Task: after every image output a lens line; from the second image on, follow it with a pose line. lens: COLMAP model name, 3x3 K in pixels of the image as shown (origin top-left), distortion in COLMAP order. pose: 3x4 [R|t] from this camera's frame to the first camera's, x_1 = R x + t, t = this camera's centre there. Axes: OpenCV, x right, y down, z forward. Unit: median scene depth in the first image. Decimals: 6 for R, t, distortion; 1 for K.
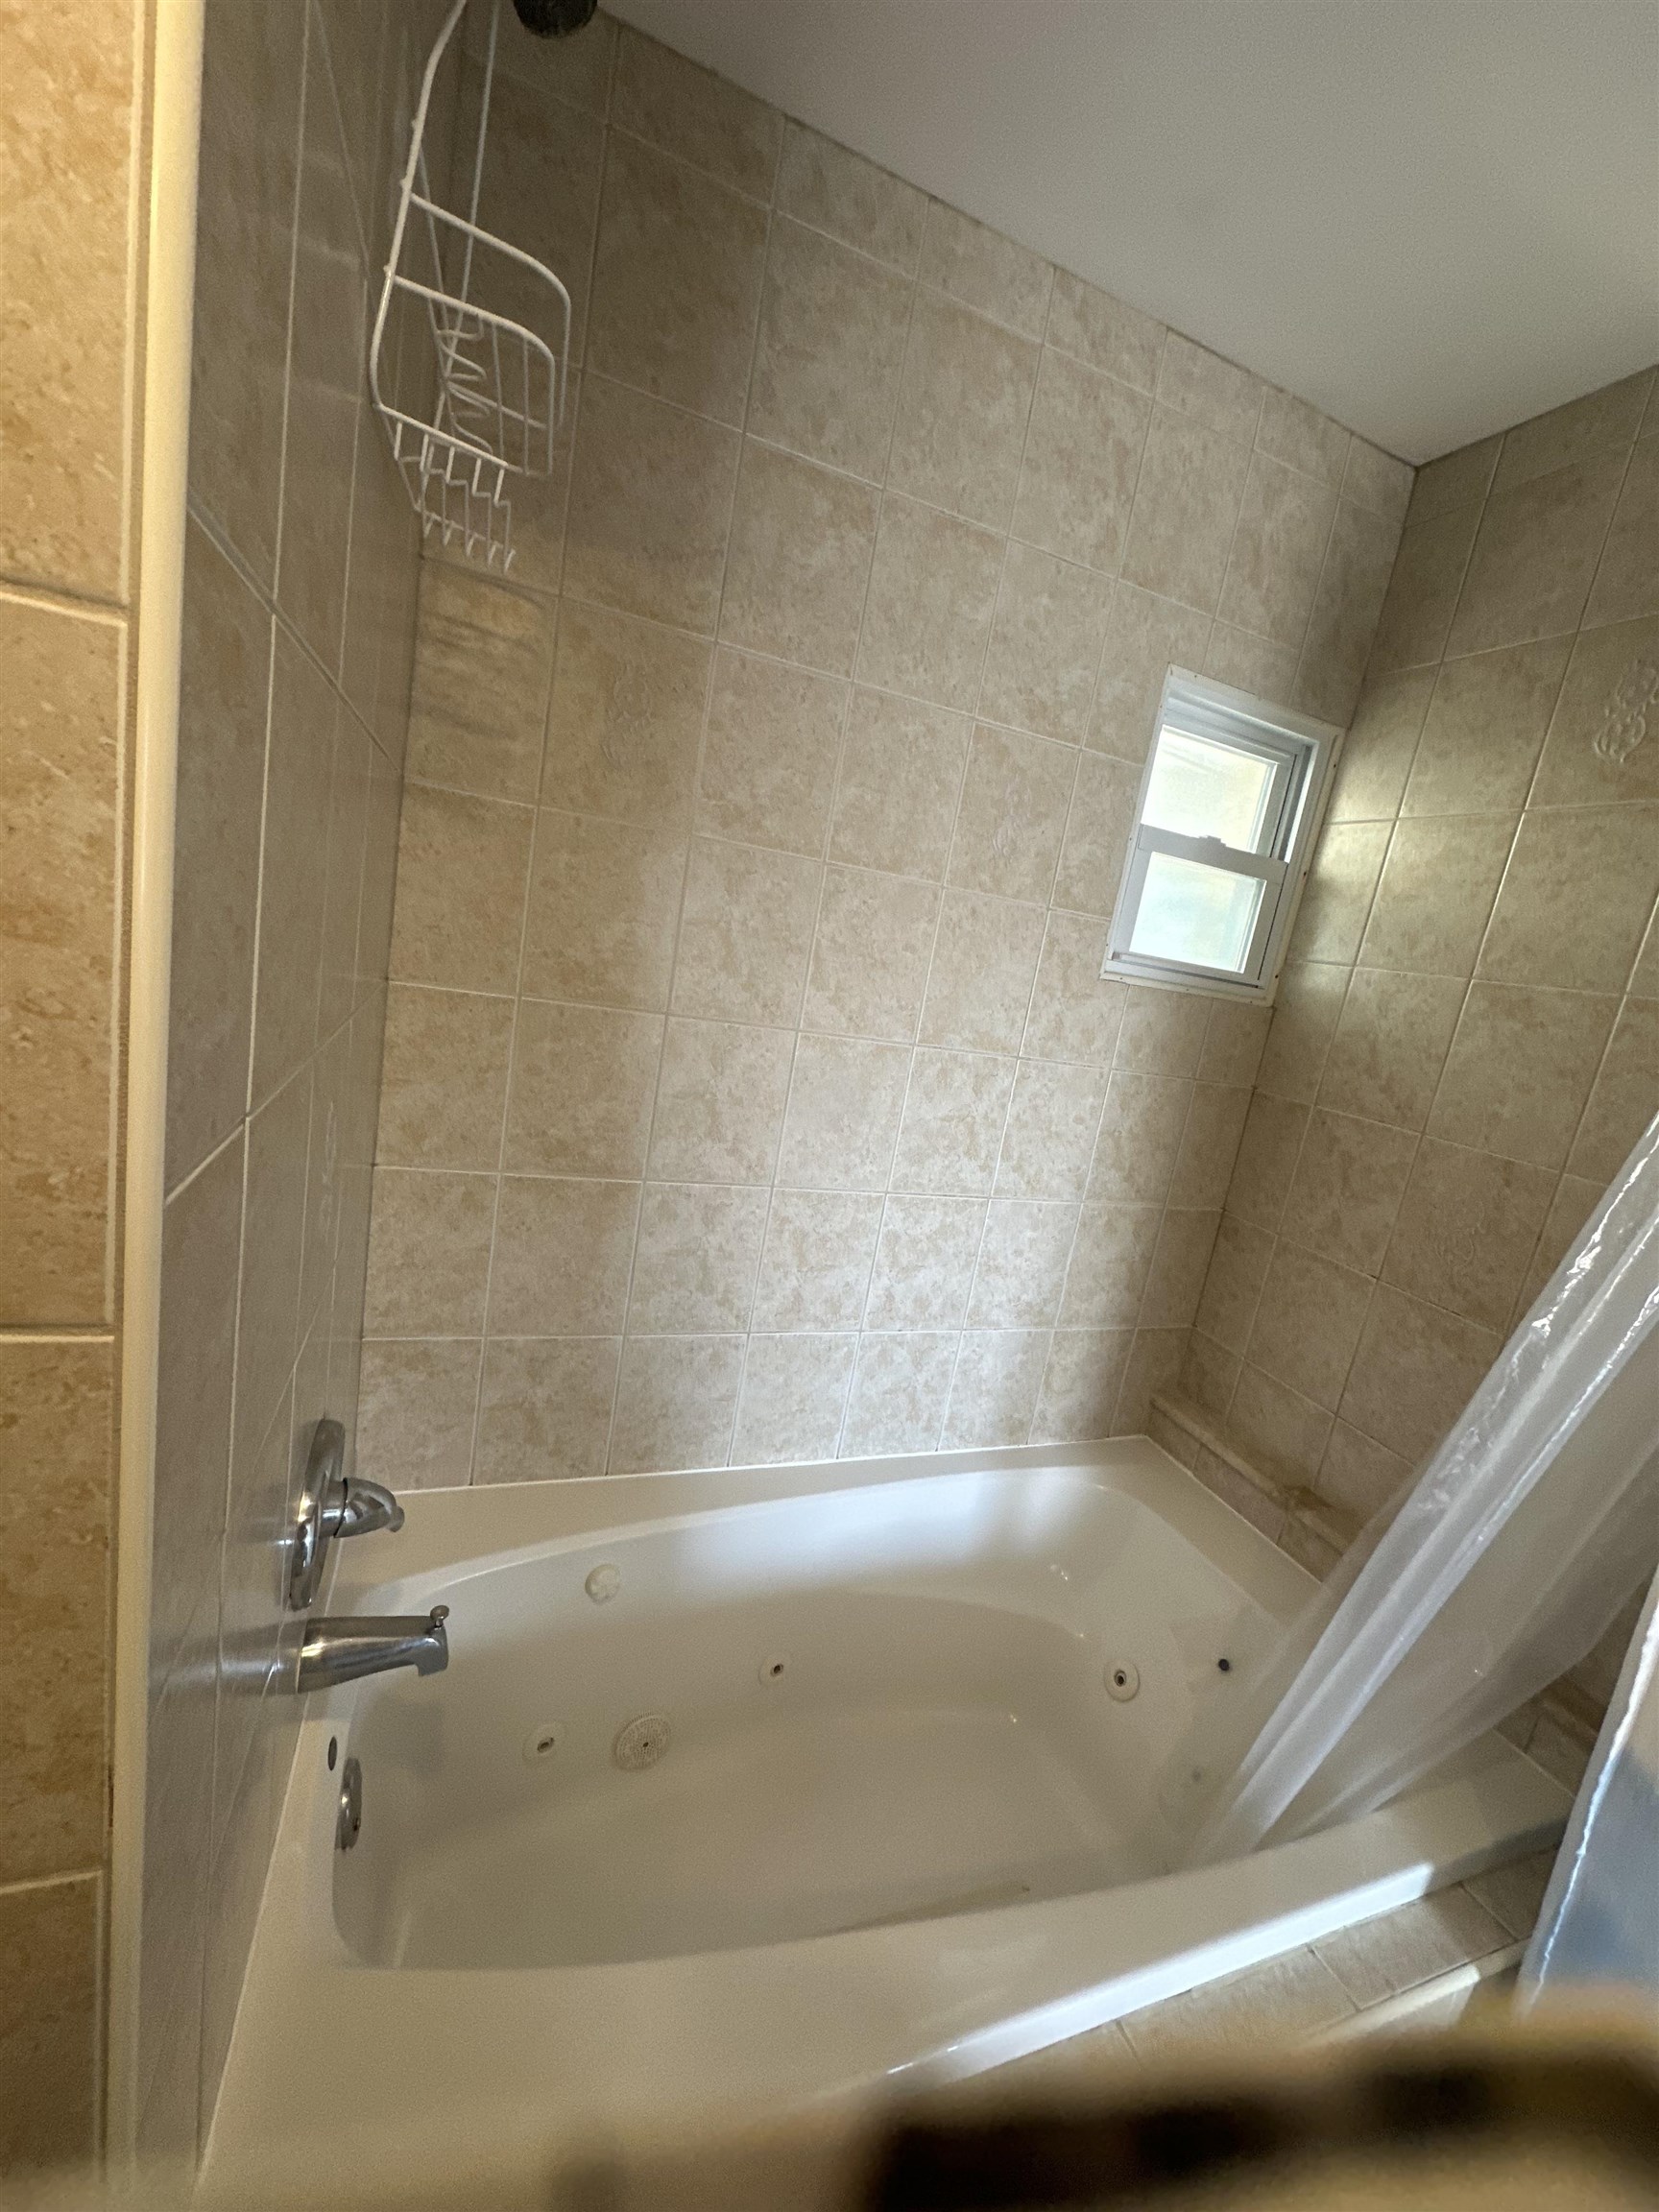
lens RADIAL K [[877.5, 0, 822.2], [0, 877.5, 1107.6], [0, 0, 1]] dist [-0.002914, -0.000085]
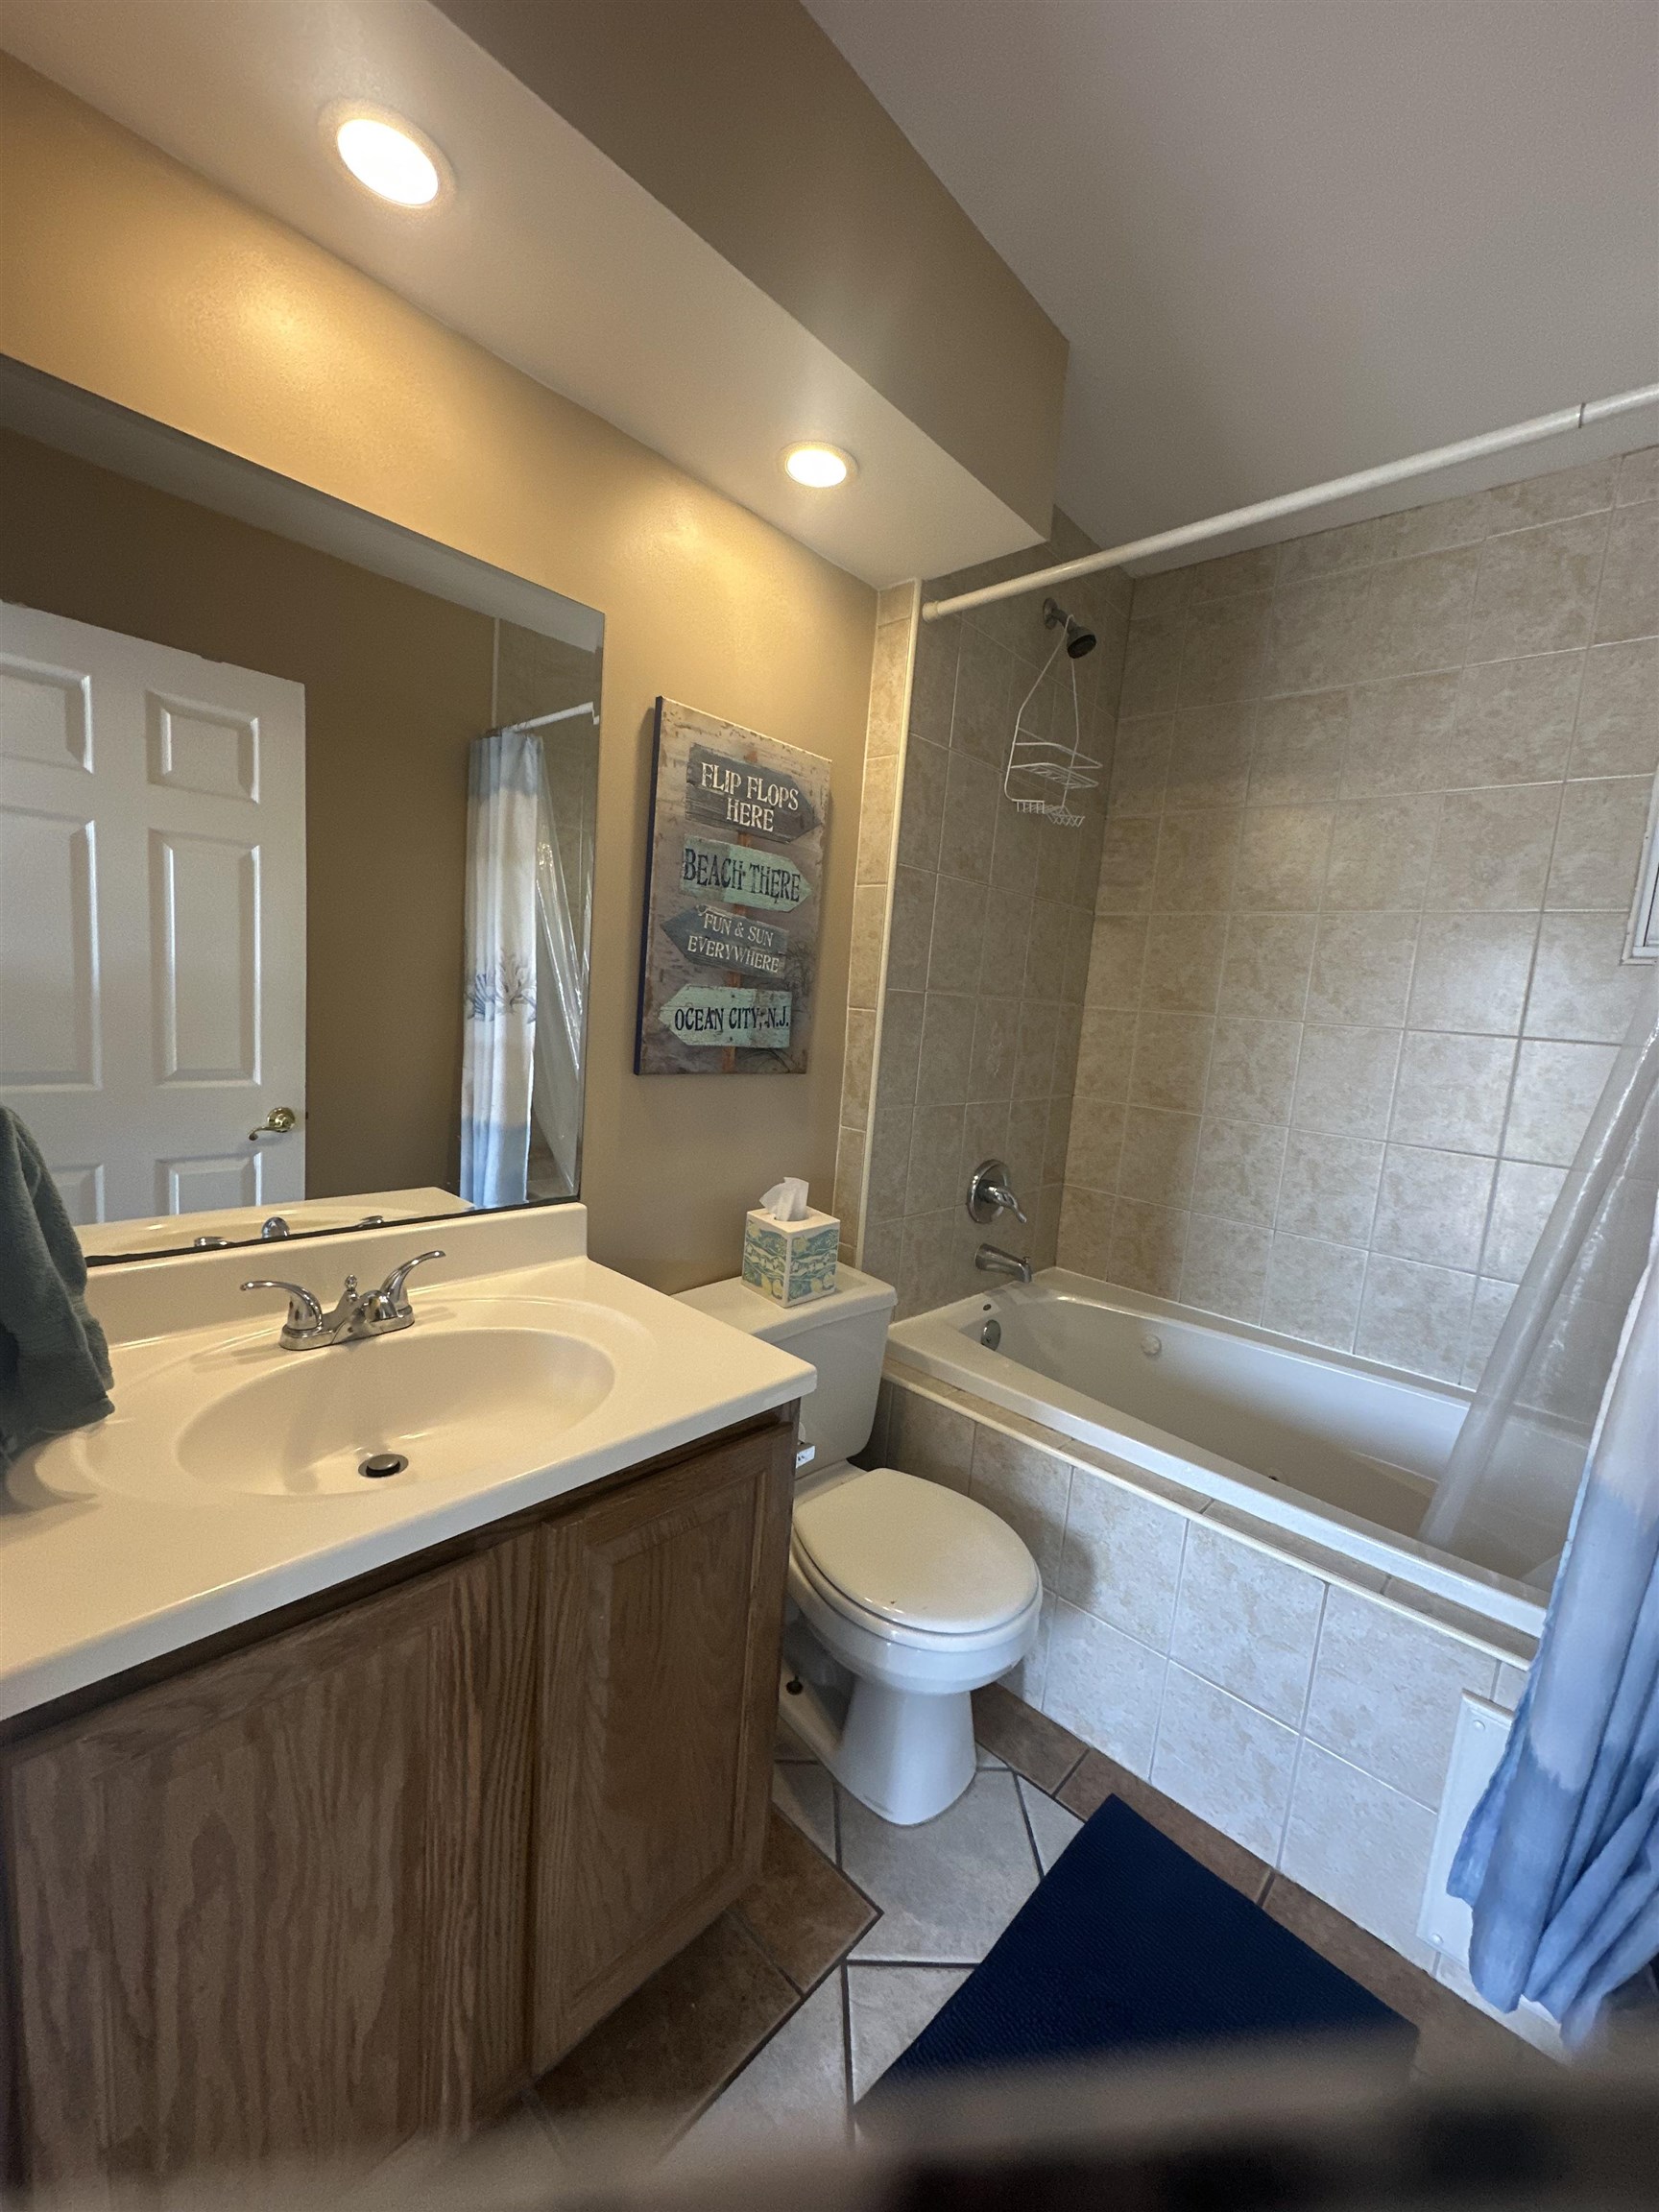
lens RADIAL K [[877.5, 0, 829.3], [0, 877.5, 1110.2], [0, 0, 1]] dist [-0.002914, -0.000085]
pose [[0.448278, -0.009568, -0.893843, 0.979106], [-0.172967, 0.980116, -0.097238, 0.361015], [0.877000, 0.198195, 0.437710, -0.376195]]
